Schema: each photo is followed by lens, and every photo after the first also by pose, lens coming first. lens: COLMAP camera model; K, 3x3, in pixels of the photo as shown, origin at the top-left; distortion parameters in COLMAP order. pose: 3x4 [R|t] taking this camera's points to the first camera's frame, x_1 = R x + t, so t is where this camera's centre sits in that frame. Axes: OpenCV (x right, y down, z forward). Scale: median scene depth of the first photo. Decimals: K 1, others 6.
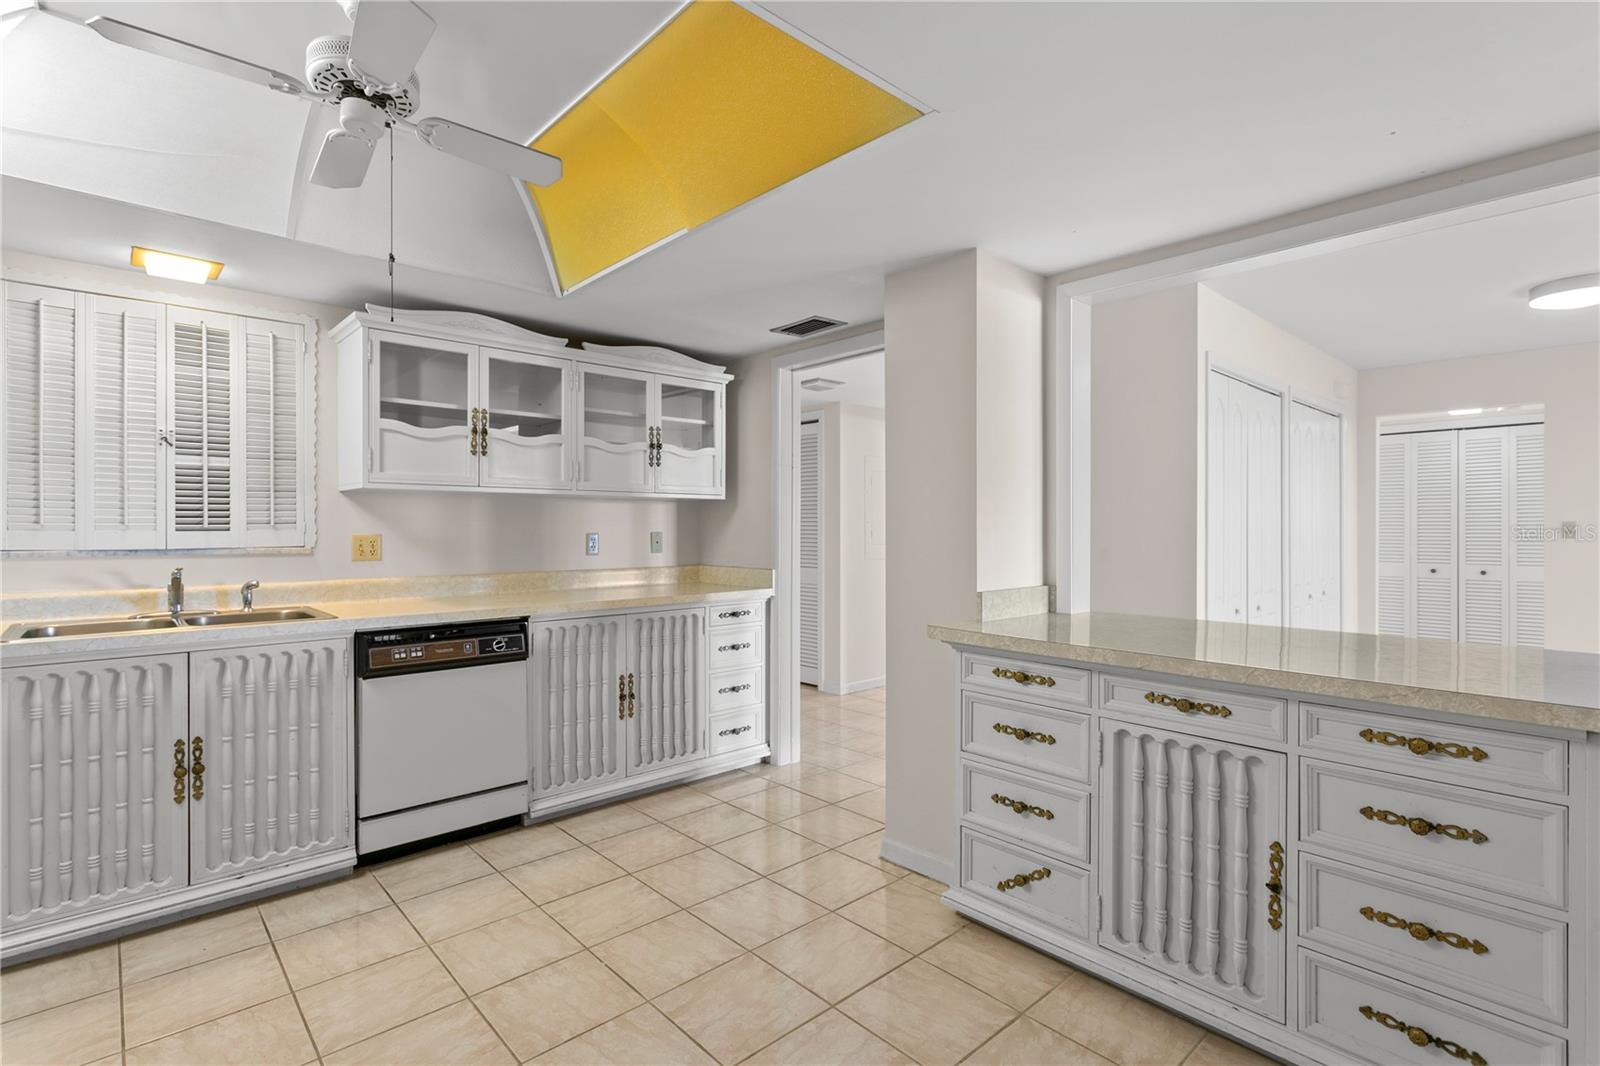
lens RADIAL K [[766.0, 0, 793.1], [0, 766.0, 529.8], [0, 0, 1]] dist [-0.001443, 0.002204]
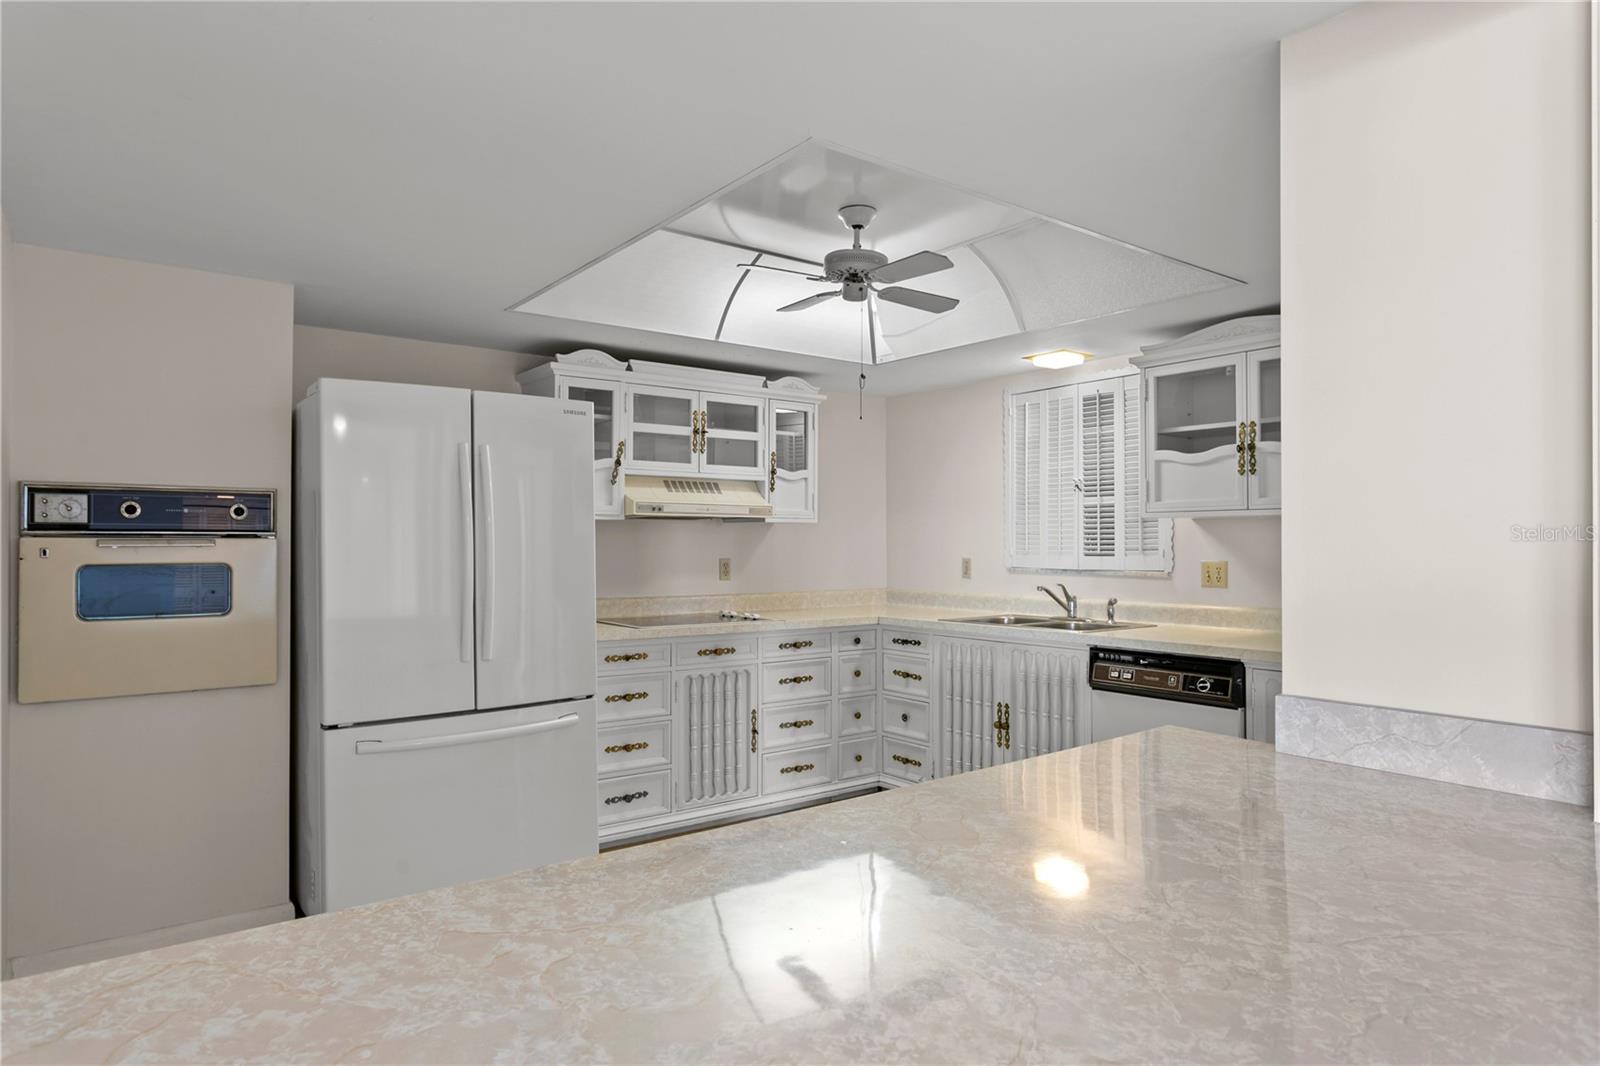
lens RADIAL K [[933.0, 0, 785.7], [0, 933.0, 536.4], [0, 0, 1]] dist [-0.001585, 0.000399]
pose [[-0.102730, -0.007279, -0.994683, 0.755679], [-0.000312, 0.999973, -0.007285, -0.018091], [0.994709, -0.000438, -0.102729, 0.603766]]
